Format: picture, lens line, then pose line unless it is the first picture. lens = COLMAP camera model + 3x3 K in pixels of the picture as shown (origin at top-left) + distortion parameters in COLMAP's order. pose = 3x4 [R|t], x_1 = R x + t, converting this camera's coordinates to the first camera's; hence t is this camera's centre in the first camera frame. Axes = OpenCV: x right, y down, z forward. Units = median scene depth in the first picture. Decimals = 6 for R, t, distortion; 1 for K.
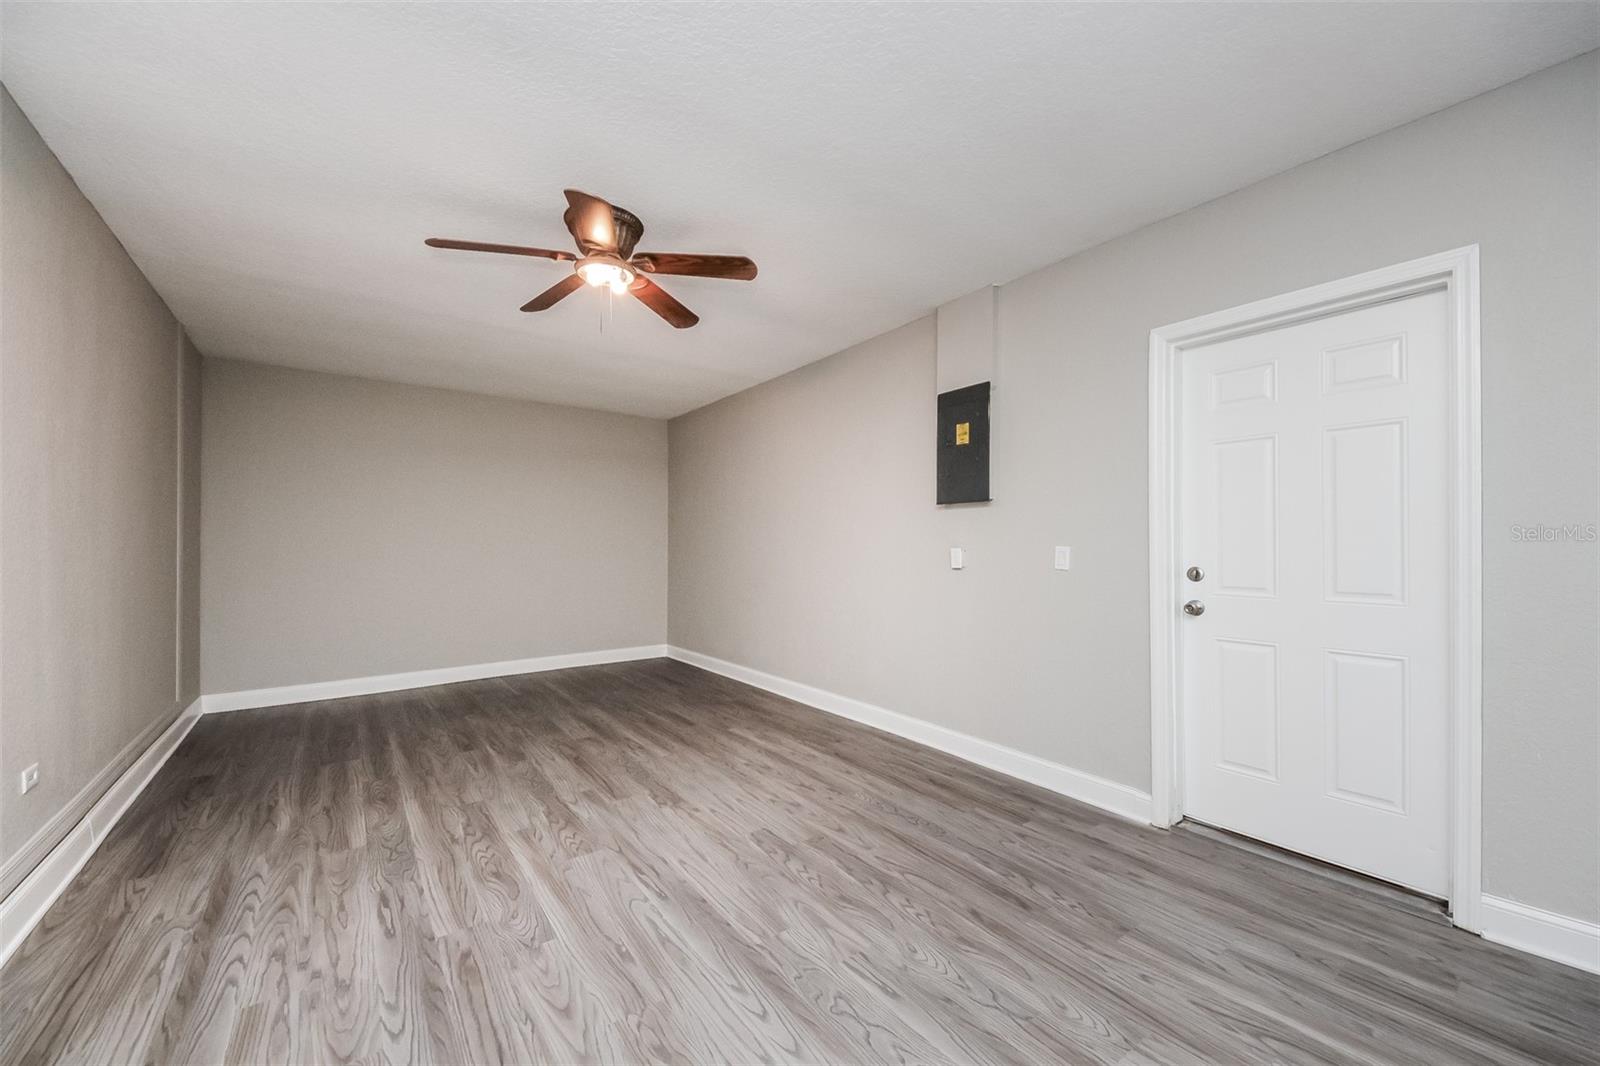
lens RADIAL K [[612.8, 0, 804.5], [0, 612.8, 532.8], [0, 0, 1]] dist [-0.004310, -0.000932]
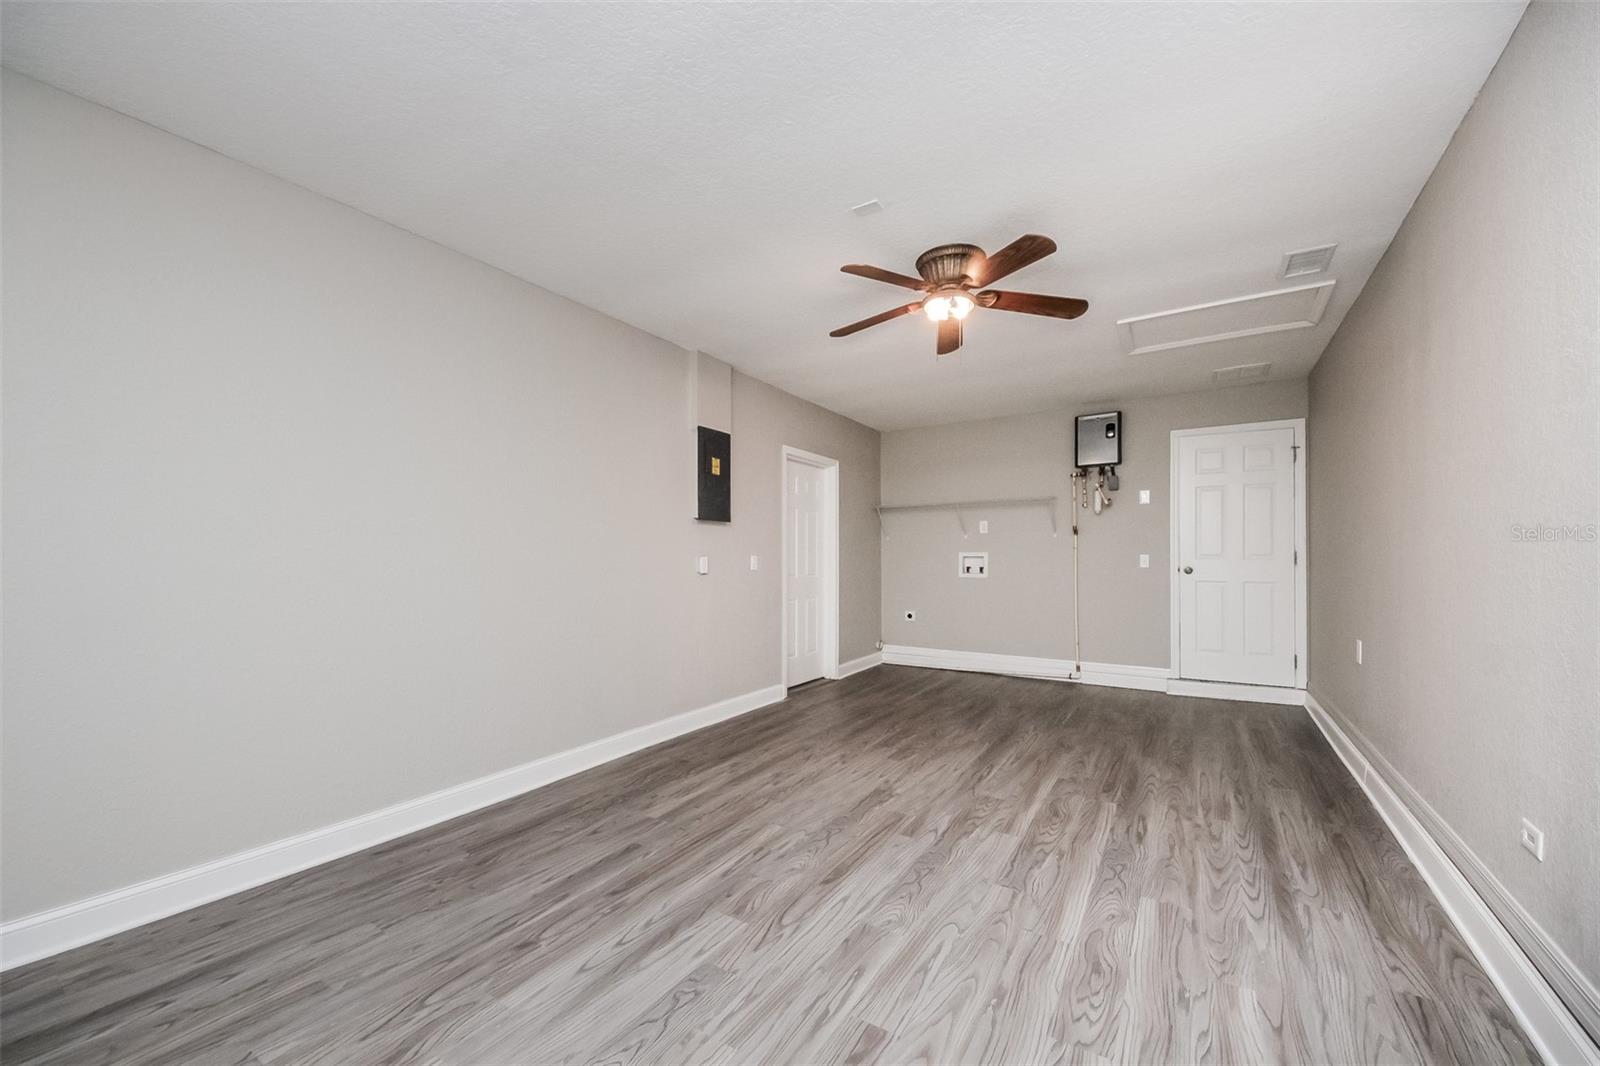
lens RADIAL K [[612.8, 0, 803.3], [0, 612.8, 546.9], [0, 0, 1]] dist [-0.004310, -0.000932]
pose [[-0.347522, 0.012268, 0.937592, -1.214392], [-0.005430, 0.999871, -0.015095, 0.027493], [-0.937656, -0.010337, -0.347411, 1.555572]]
